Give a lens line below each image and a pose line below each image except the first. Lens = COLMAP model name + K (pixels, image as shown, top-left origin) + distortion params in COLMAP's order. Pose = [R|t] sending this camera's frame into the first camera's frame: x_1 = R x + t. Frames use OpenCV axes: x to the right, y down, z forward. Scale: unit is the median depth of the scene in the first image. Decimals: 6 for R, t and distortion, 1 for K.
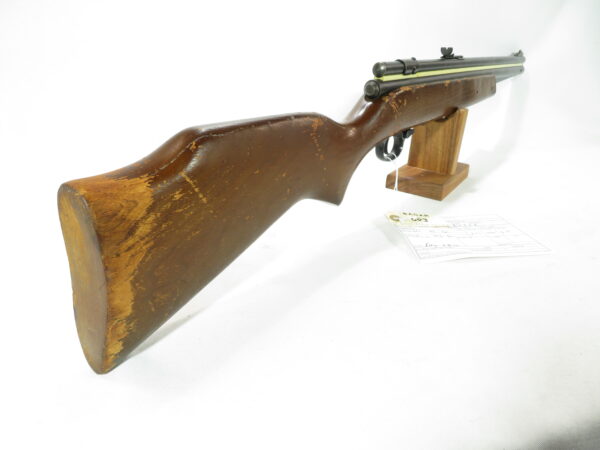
lens RADIAL K [[453.6, 0, 300.0], [0, 453.6, 225.0], [0, 0, 1]] dist [0.006086, -0.004201]
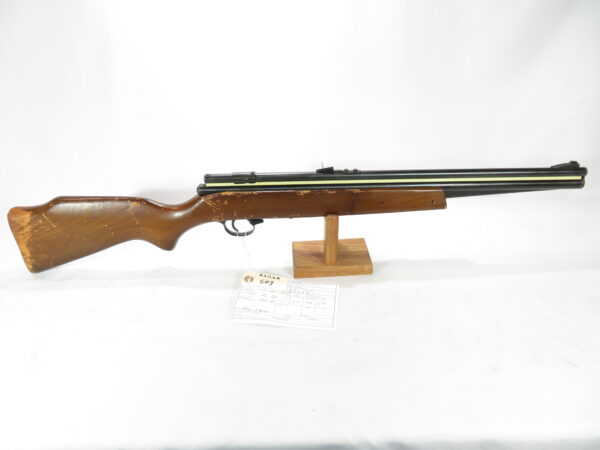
lens RADIAL K [[453.6, 0, 300.0], [0, 453.6, 225.0], [0, 0, 1]] dist [0.006086, -0.004201]
pose [[0.625527, 0.338278, -0.703053, 2.427818], [-0.273076, 0.939045, 0.208862, -0.967486], [0.730852, 0.061338, 0.679774, 0.299664]]
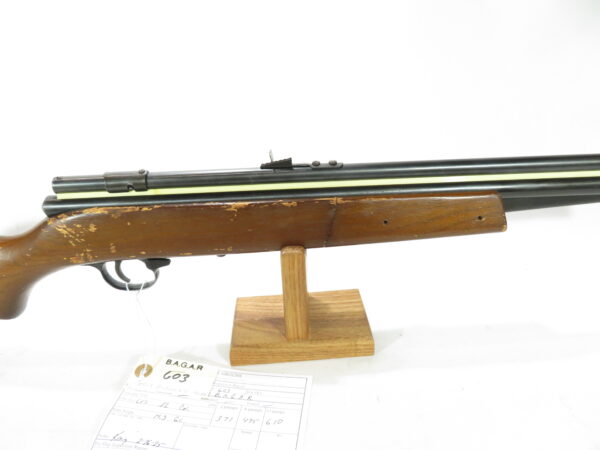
lens RADIAL K [[453.6, 0, 300.0], [0, 453.6, 225.0], [0, 0, 1]] dist [0.006086, -0.004201]
pose [[0.619376, 0.244685, -0.745991, 1.752880], [-0.249401, 0.962296, 0.108563, -0.757999], [0.744428, 0.118810, 0.657047, 1.260571]]
